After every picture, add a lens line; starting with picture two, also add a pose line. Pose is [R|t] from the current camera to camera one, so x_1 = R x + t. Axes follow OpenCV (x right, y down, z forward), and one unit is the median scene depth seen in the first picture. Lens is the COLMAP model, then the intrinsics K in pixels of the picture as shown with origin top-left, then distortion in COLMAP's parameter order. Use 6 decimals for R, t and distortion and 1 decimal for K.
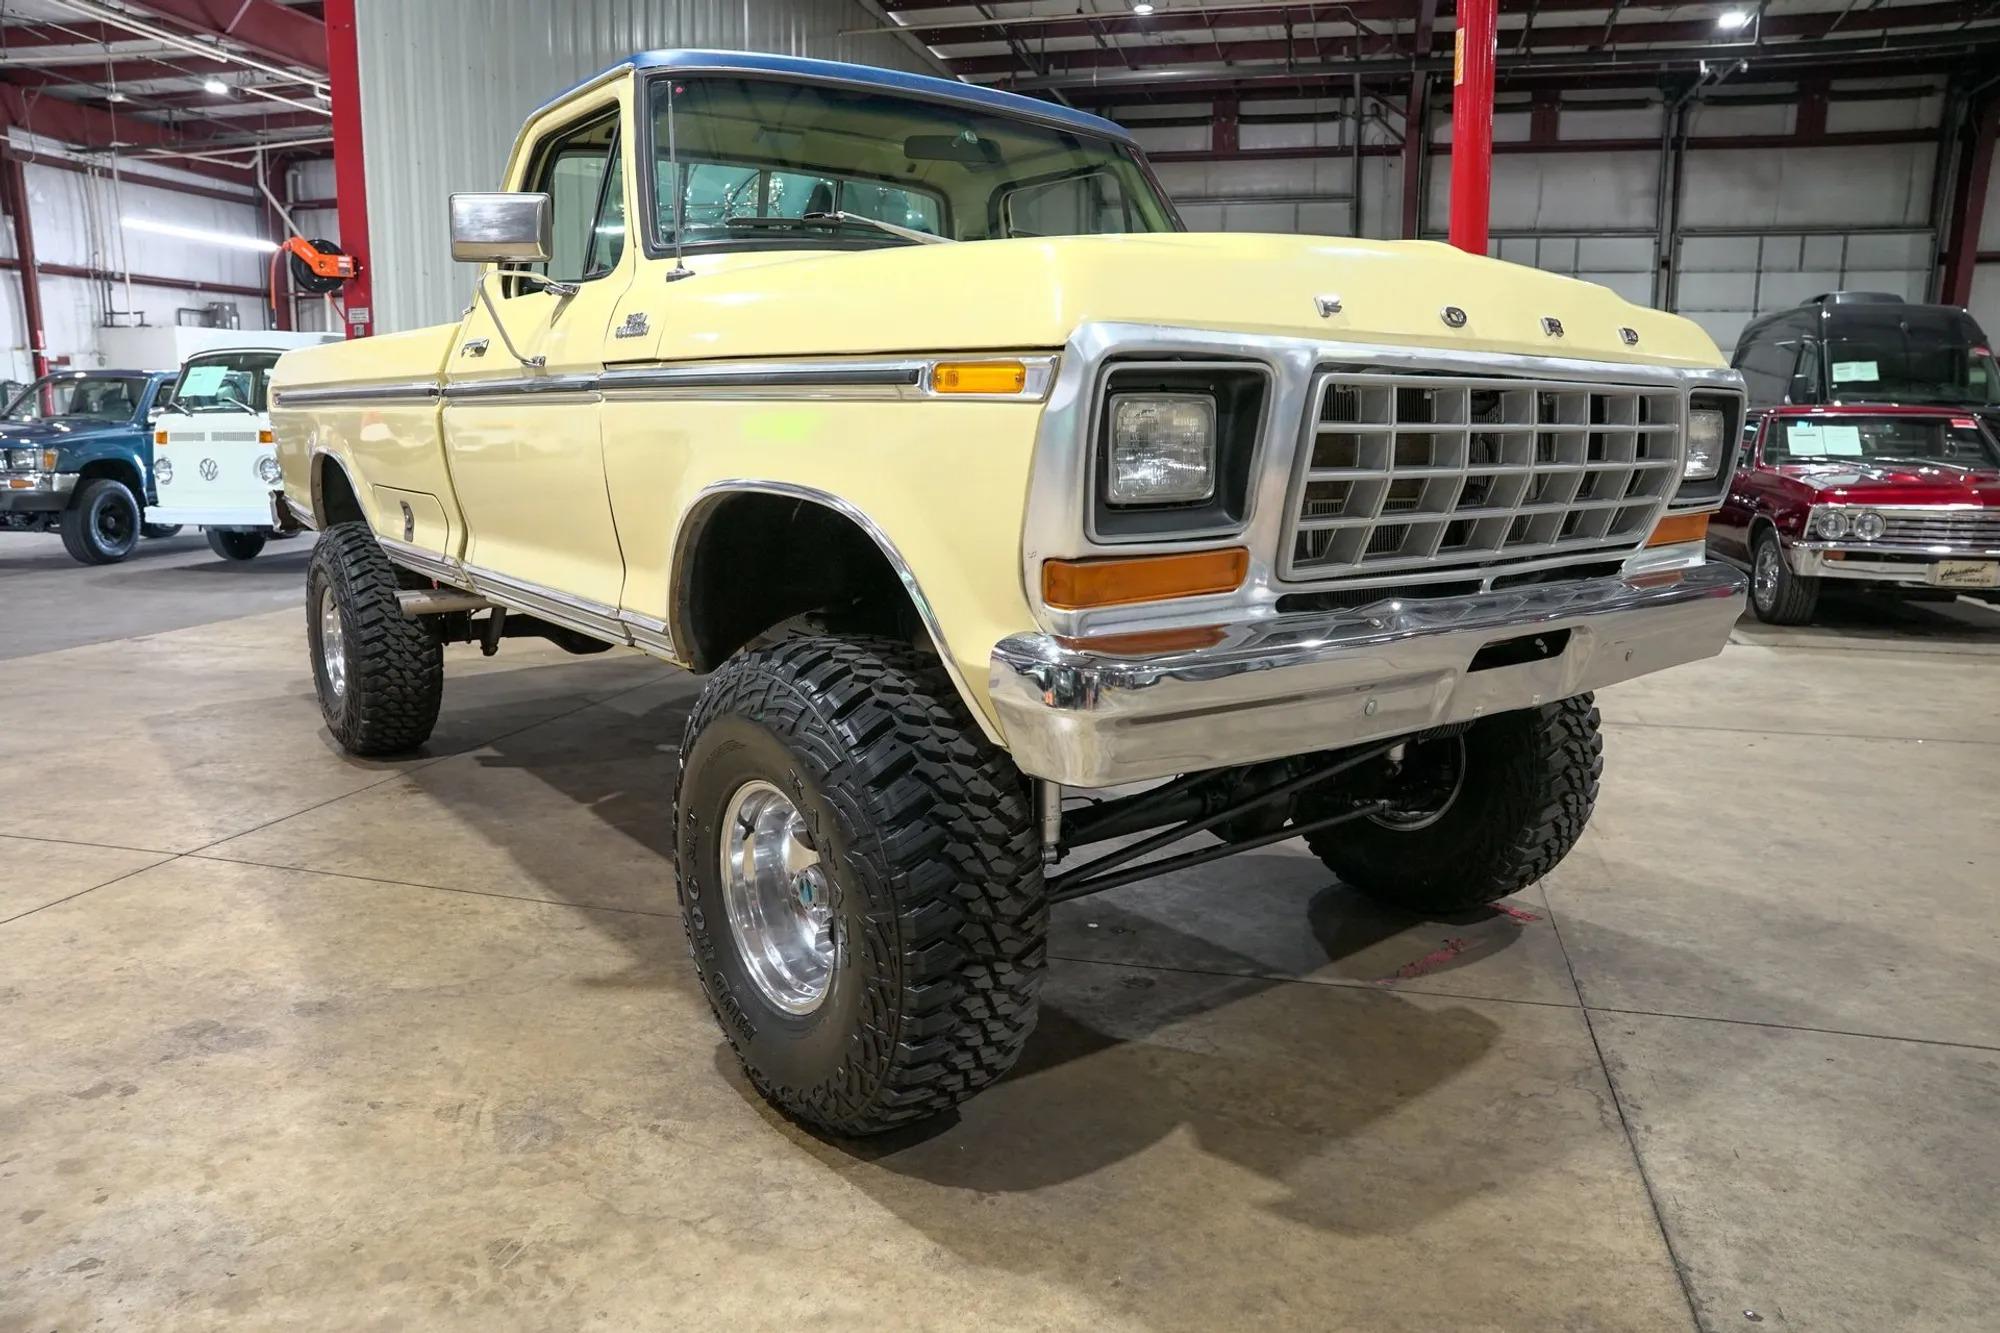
lens RADIAL K [[1365.7, 0, 1007.2], [0, 1365.7, 664.2], [0, 0, 1]] dist [-0.133361, 0.103111]
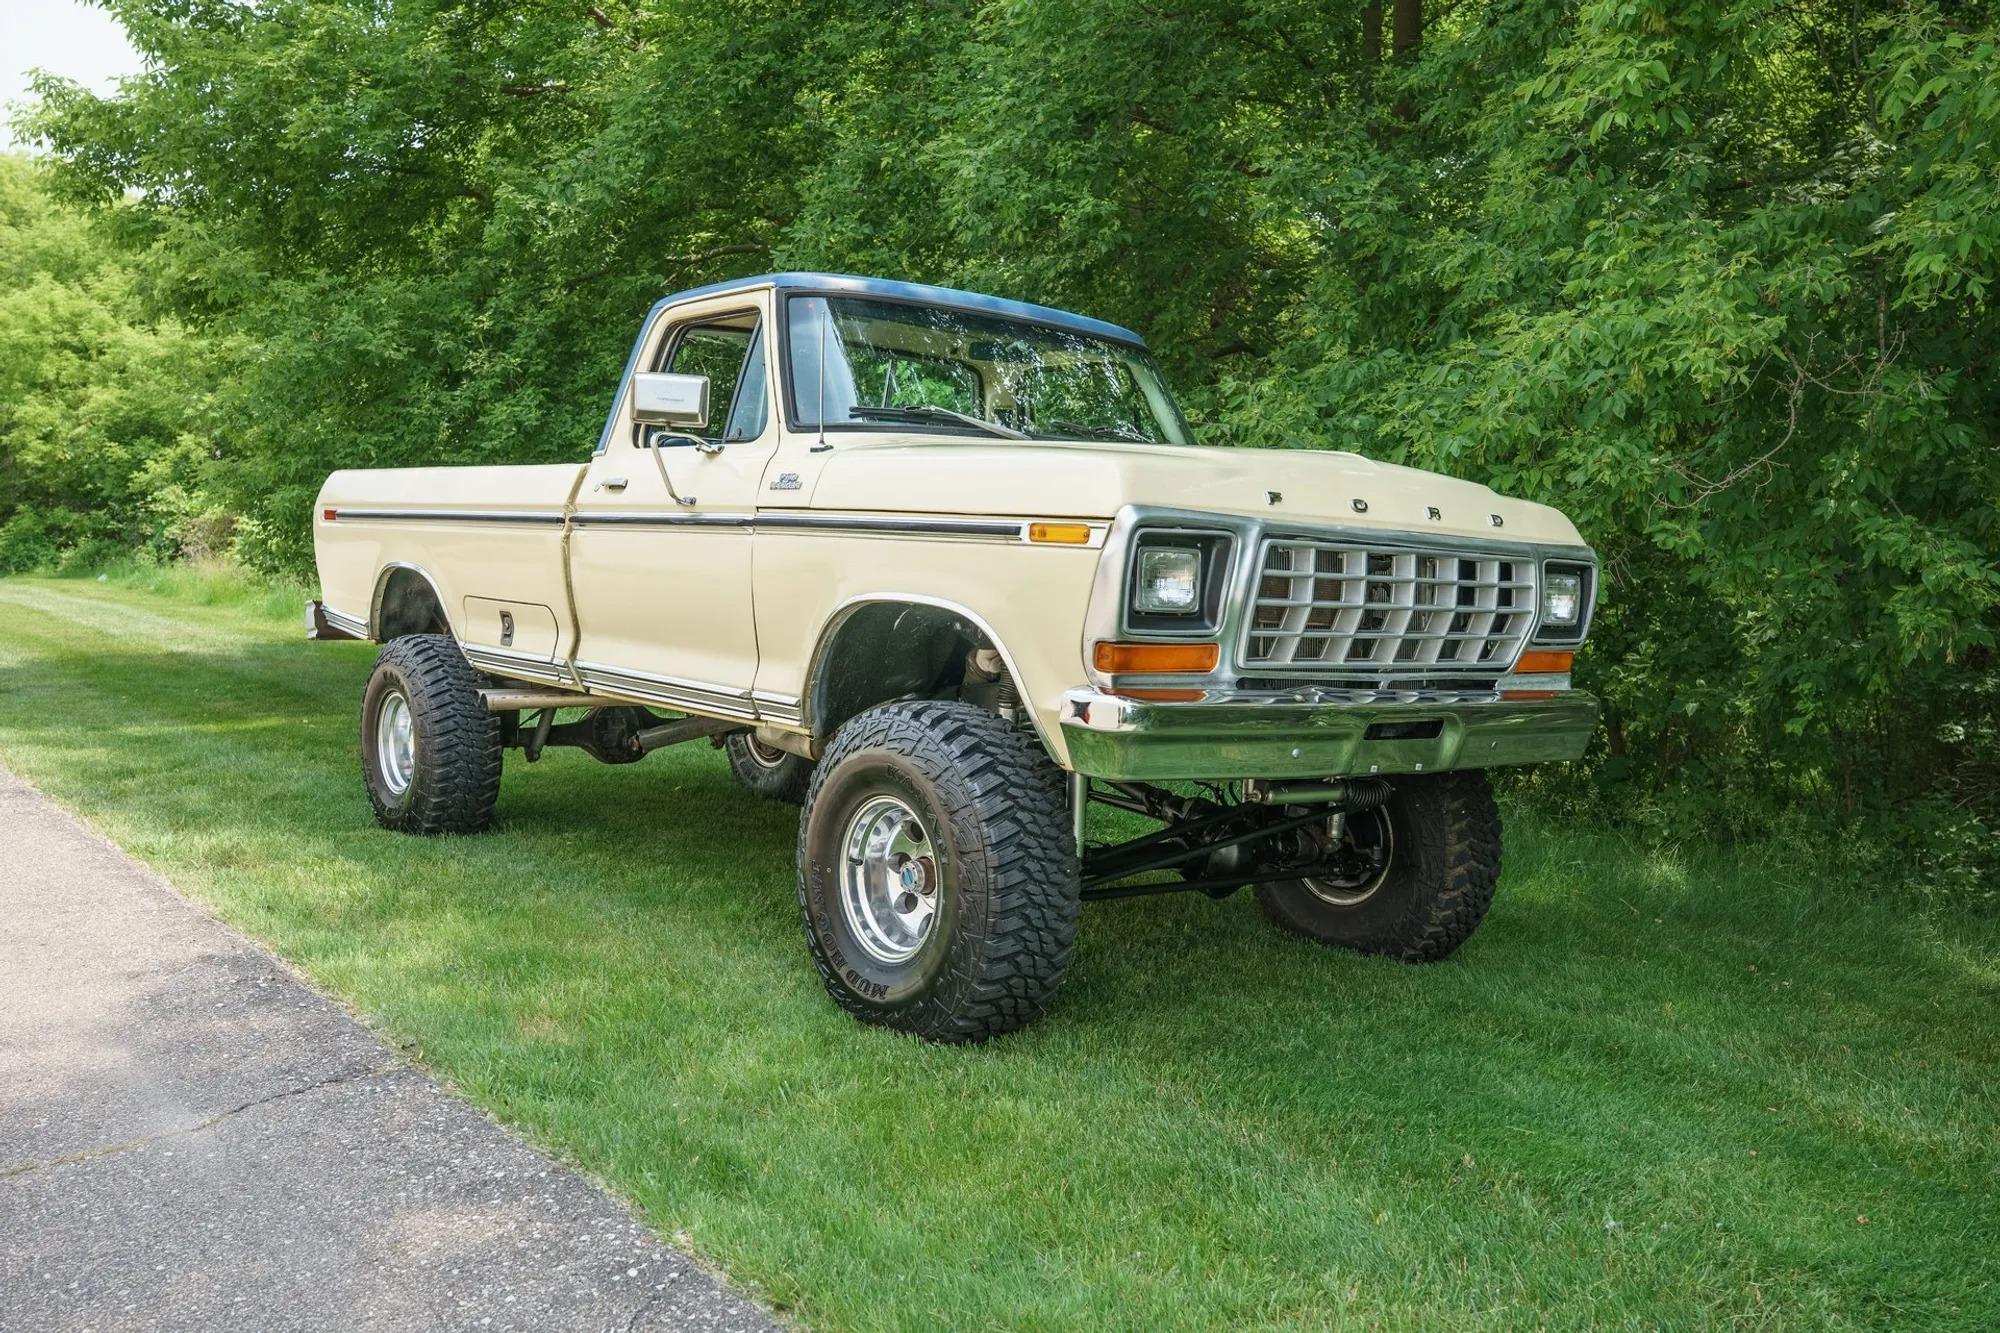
lens RADIAL K [[1681.8, 0, 1005.8], [0, 1681.8, 684.9], [0, 0, 1]] dist [-0.041423, 0.043610]
pose [[0.998633, 0.042552, 0.030370, -0.095651], [-0.038693, 0.992264, -0.117965, 0.149115], [-0.035154, 0.116629, 0.992553, -0.694247]]
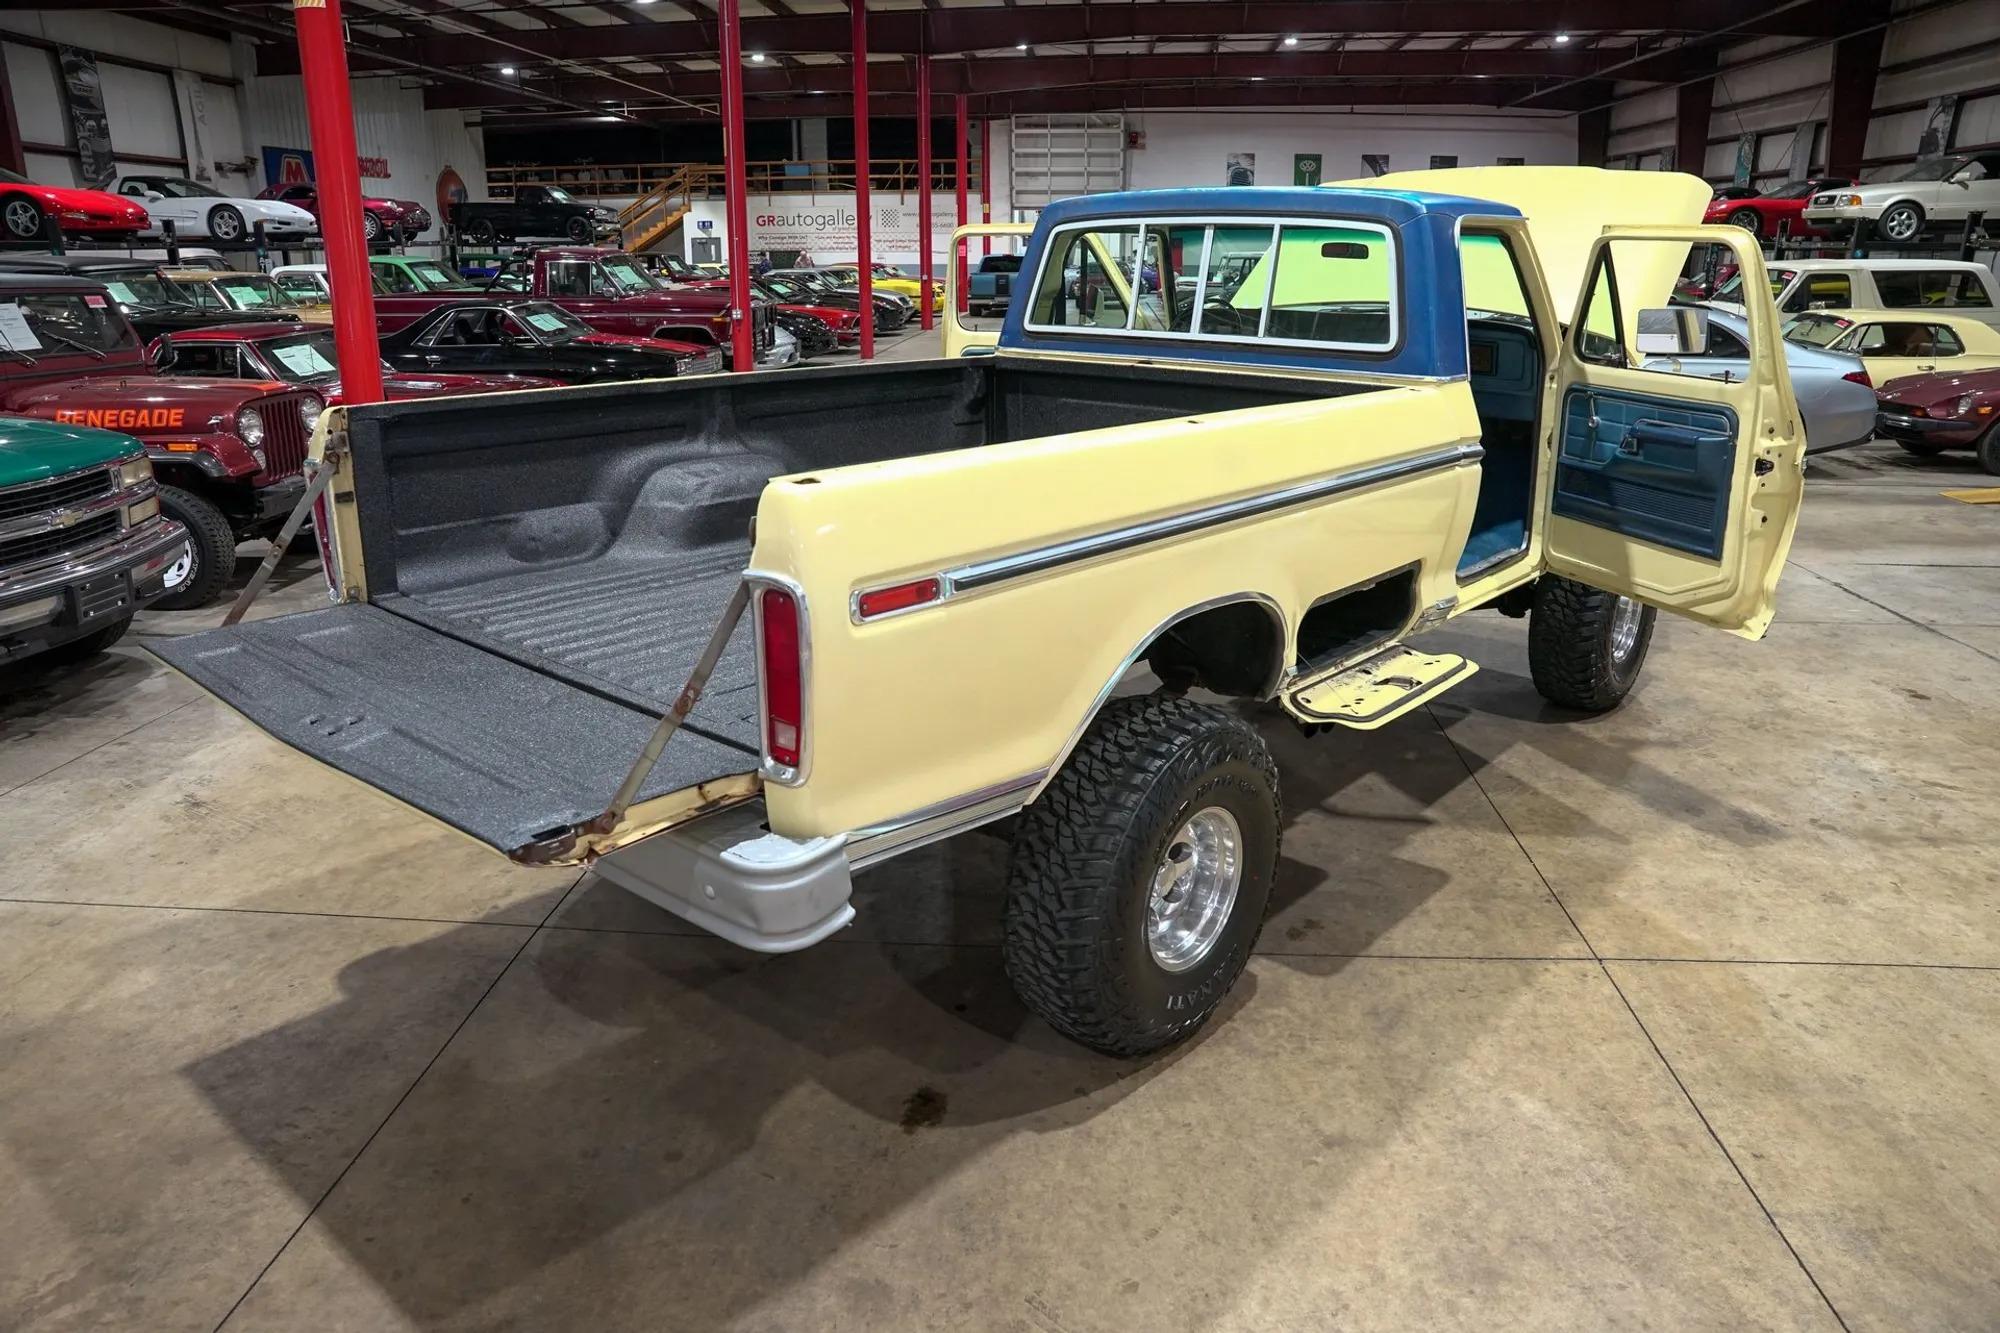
lens RADIAL K [[1365.7, 0, 1011.0], [0, 1365.7, 669.4], [0, 0, 1]] dist [-0.133361, 0.103111]
pose [[-0.186597, -0.296968, 0.936478, -1.982166], [0.179031, 0.926981, 0.329628, -0.646859], [-0.965986, 0.229166, -0.119805, 2.100515]]
